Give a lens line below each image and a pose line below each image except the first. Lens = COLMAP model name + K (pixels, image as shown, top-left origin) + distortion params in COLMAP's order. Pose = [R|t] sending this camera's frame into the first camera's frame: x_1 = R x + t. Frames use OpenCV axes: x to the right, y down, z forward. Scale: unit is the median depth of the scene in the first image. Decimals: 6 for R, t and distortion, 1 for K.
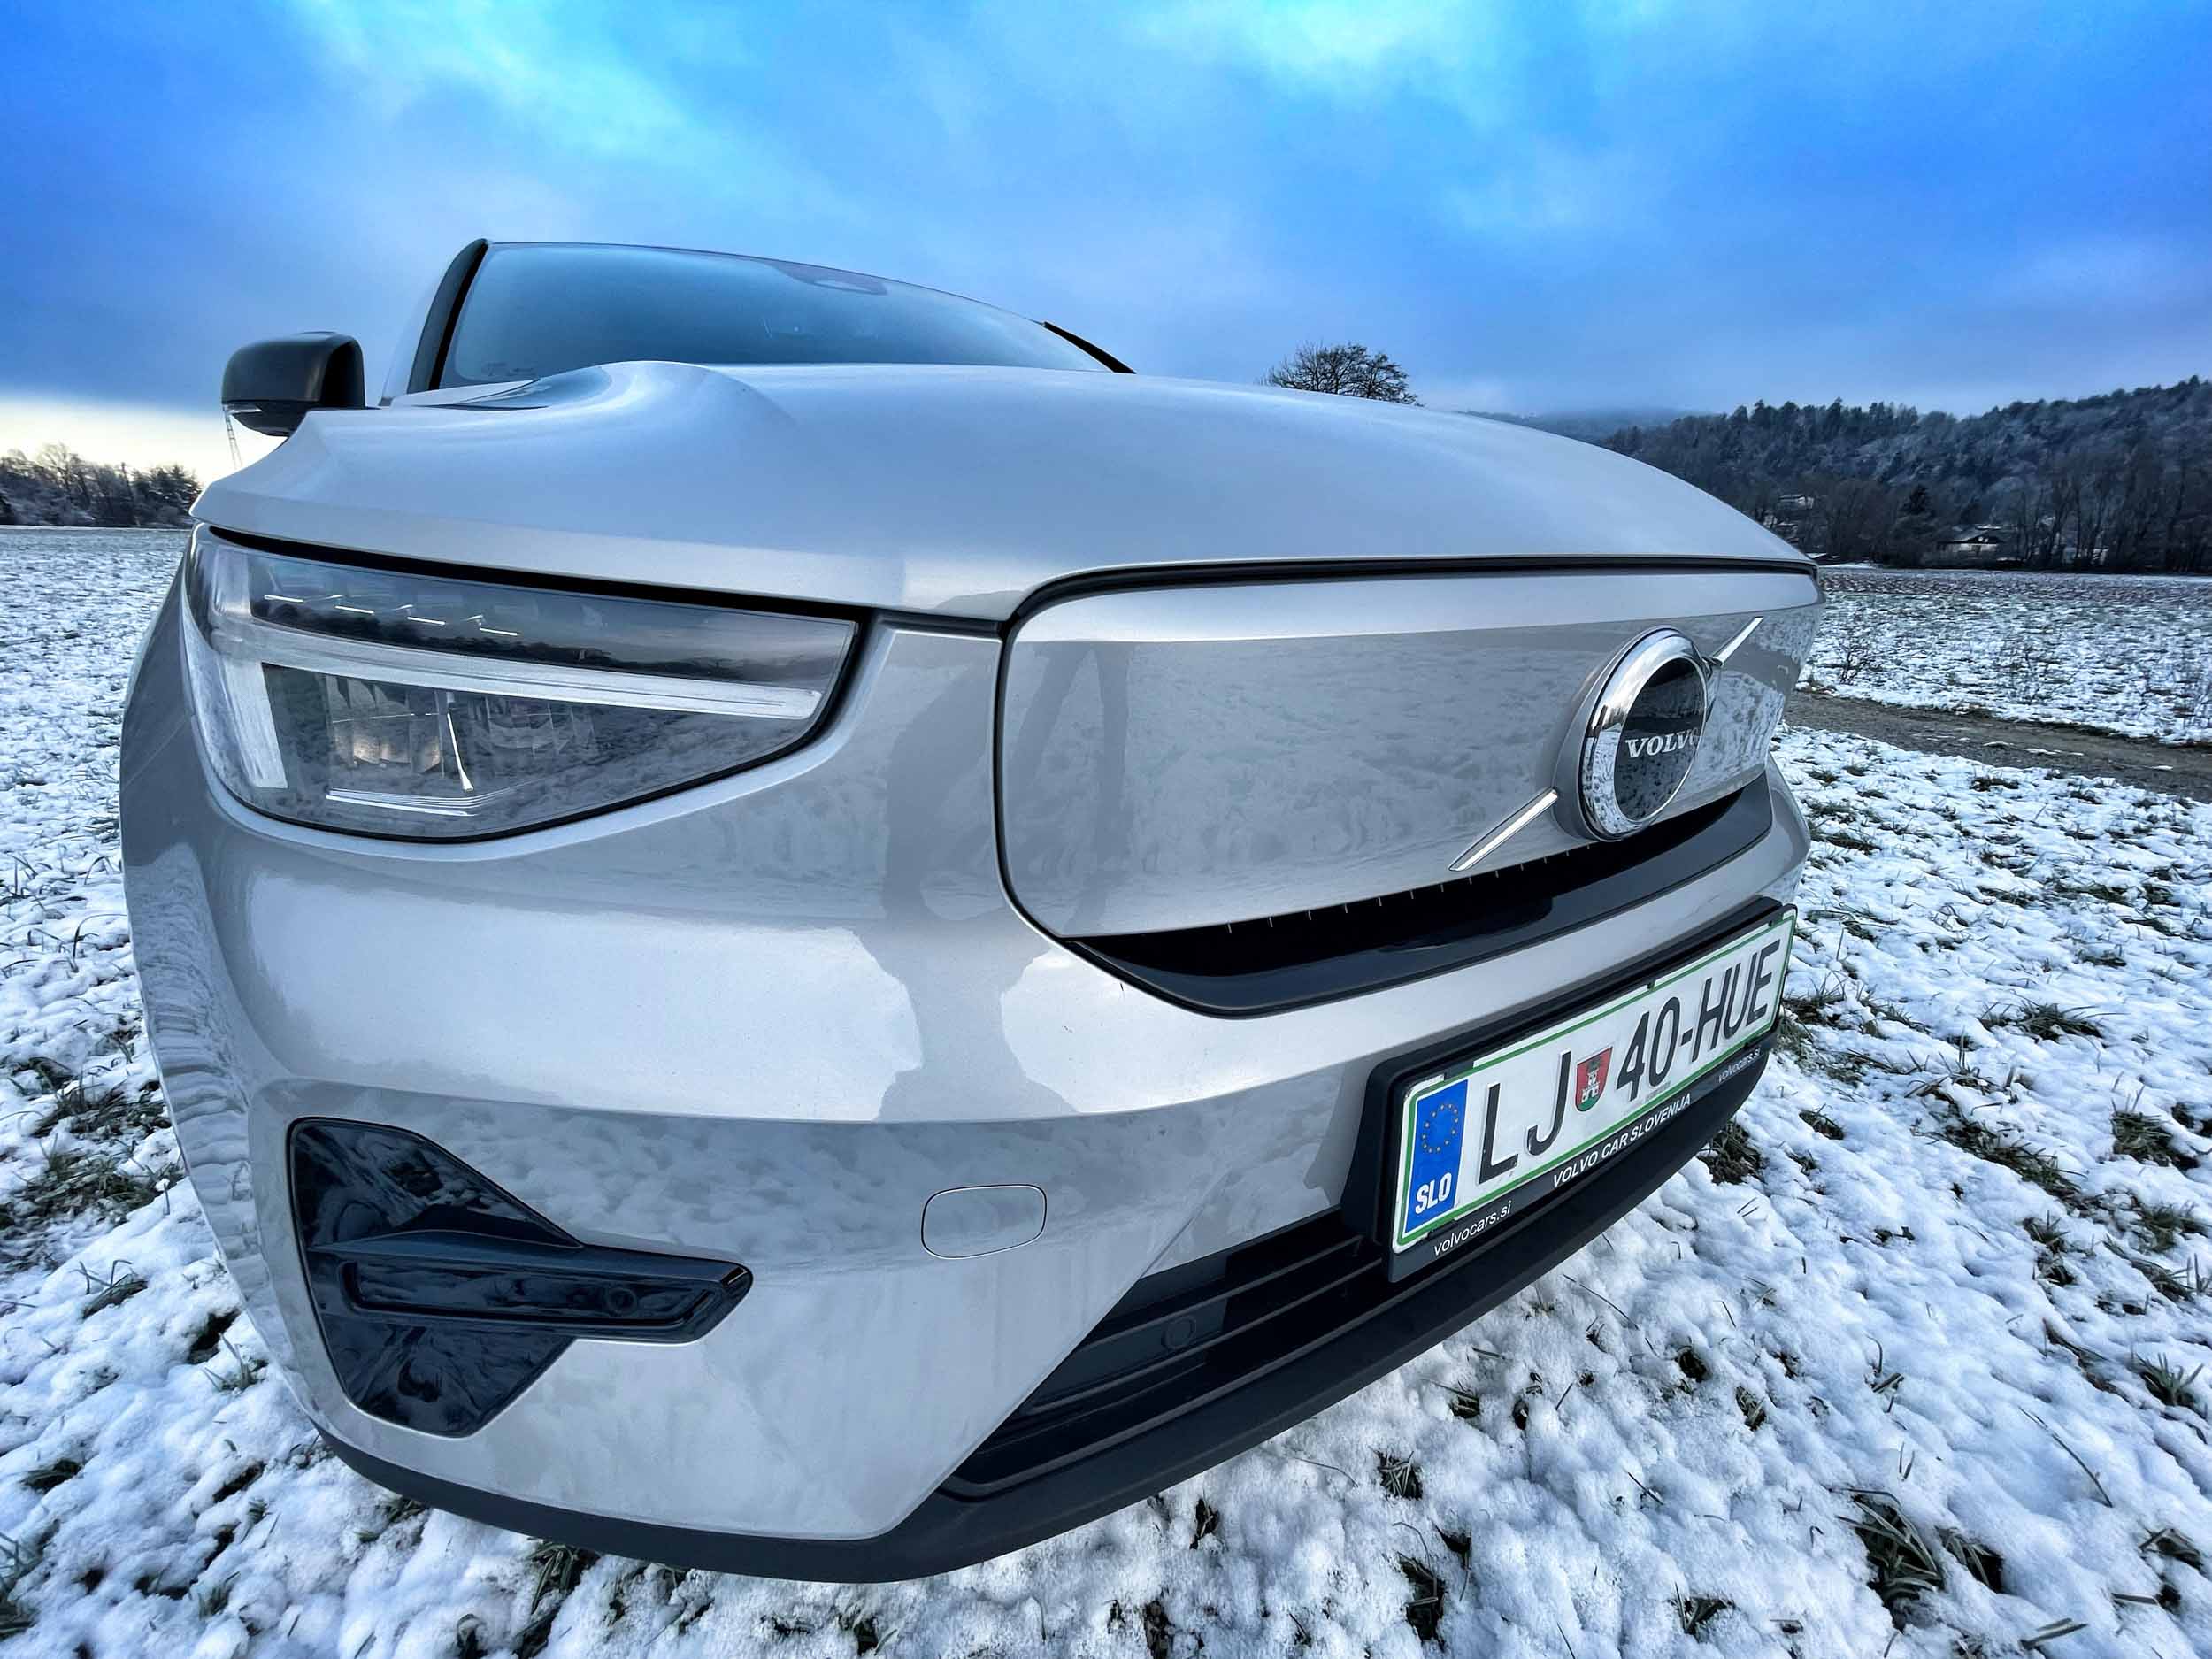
lens RADIAL K [[939.1, 0, 1106.0], [0, 939.1, 829.5], [0, 0, 1]] dist [0.018387, -0.000123]
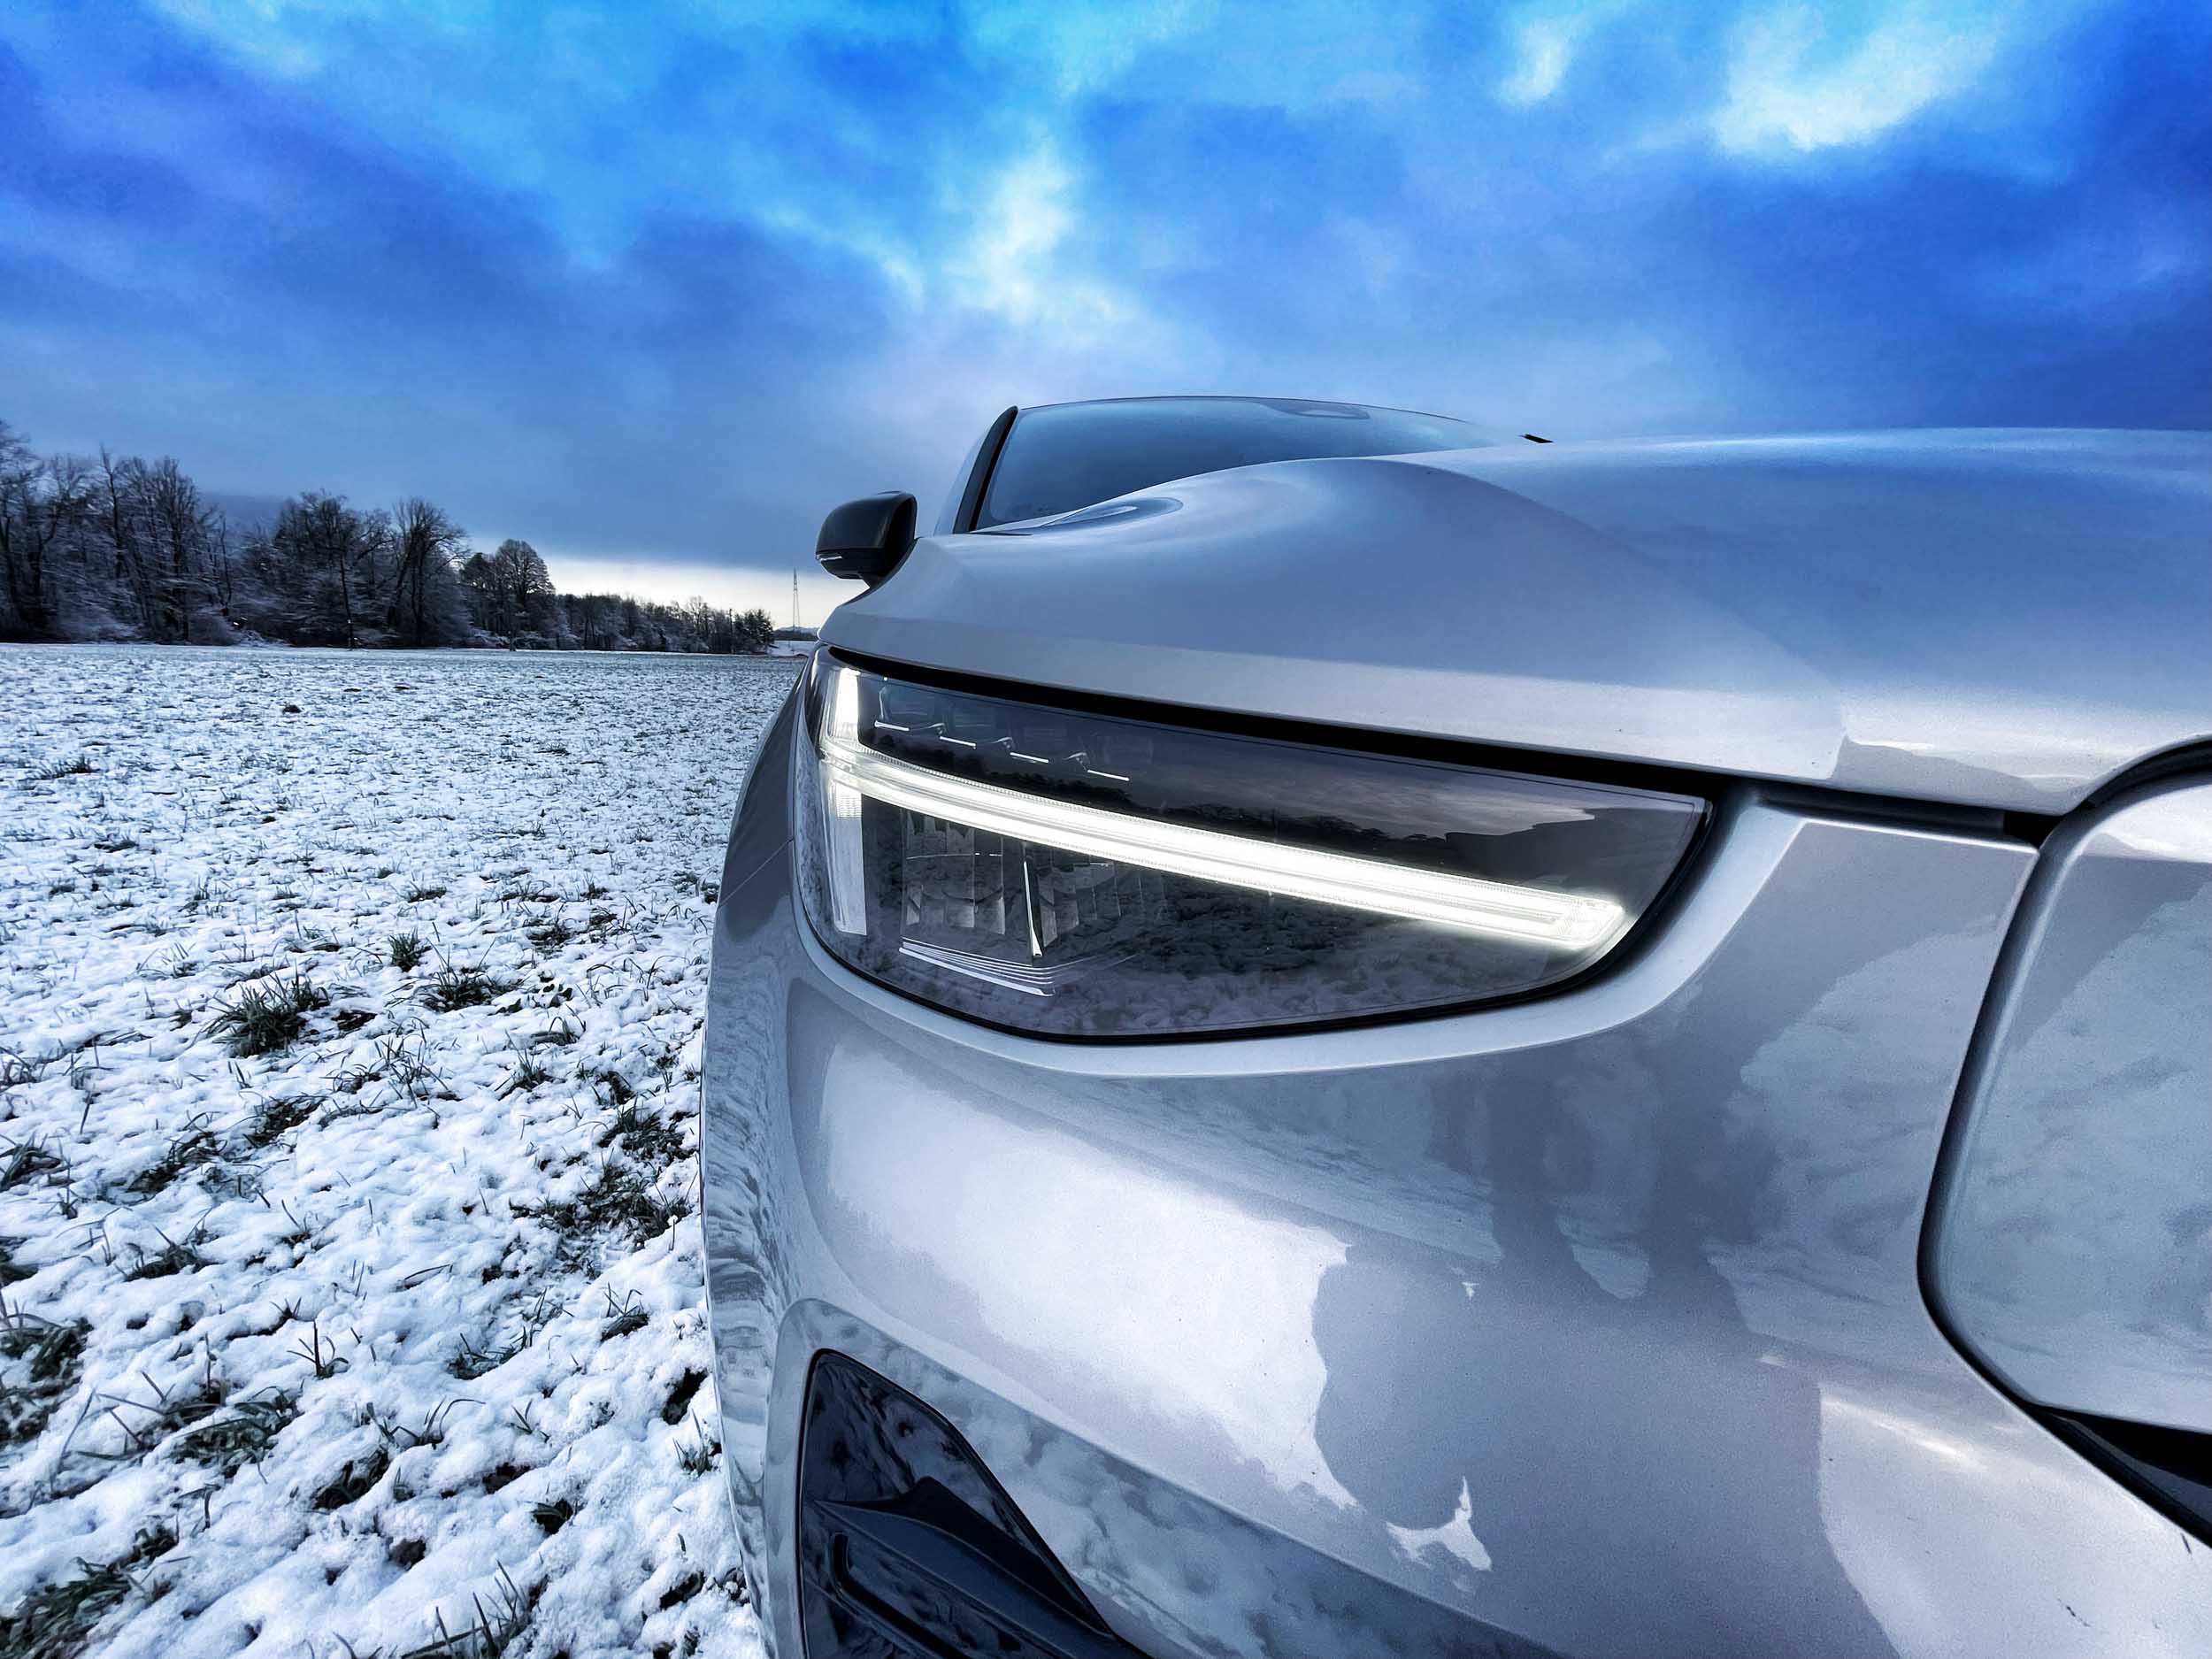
lens RADIAL K [[890.5, 0, 1106.0], [0, 890.5, 829.5], [0, 0, 1]] dist [0.034472, 0.000631]
pose [[0.930445, 0.073702, -0.358942, -0.160074], [-0.114128, 0.989128, -0.092743, -0.040365], [0.348205, 0.127258, 0.928741, 0.130610]]
